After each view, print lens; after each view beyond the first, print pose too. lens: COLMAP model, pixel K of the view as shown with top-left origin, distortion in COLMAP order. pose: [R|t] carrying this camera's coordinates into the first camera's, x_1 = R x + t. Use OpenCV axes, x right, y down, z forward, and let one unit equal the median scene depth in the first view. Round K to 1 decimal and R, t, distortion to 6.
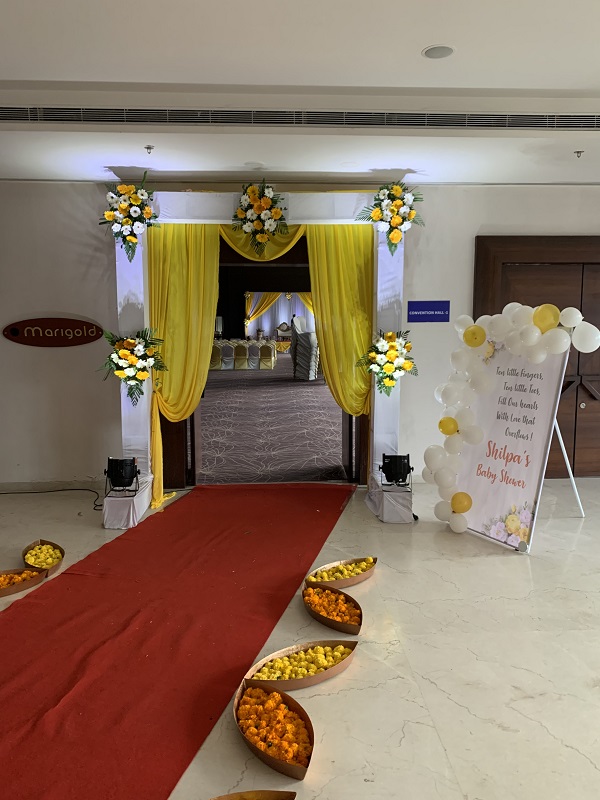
lens RADIAL K [[620.7, 0, 301.4], [0, 620.7, 401.6], [0, 0, 1]] dist [0.038025, -0.018335]
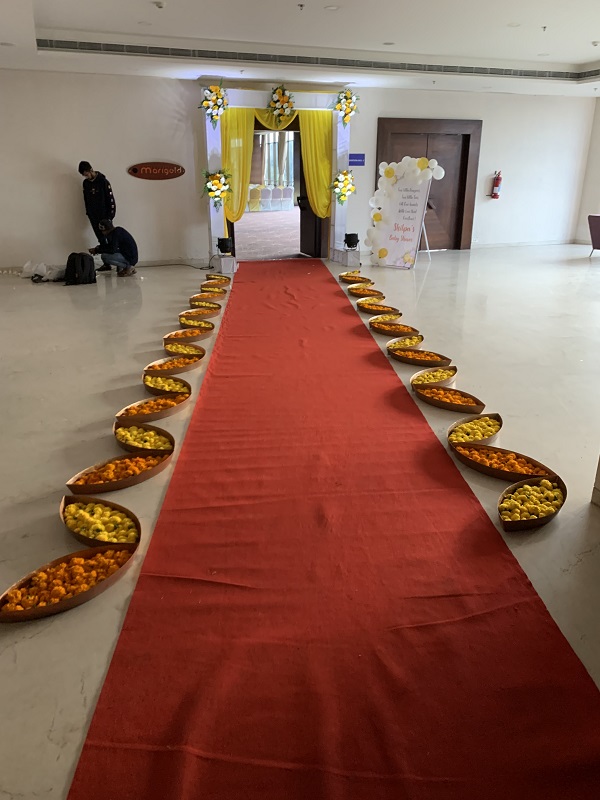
lens RADIAL K [[620.7, 0, 299.0], [0, 620.7, 398.3], [0, 0, 1]] dist [0.038025, -0.018335]
pose [[0.953861, -0.100447, 0.282947, -0.637545], [0.033750, 0.972277, 0.231383, 0.129262], [-0.298345, -0.211158, 0.930808, -0.972529]]
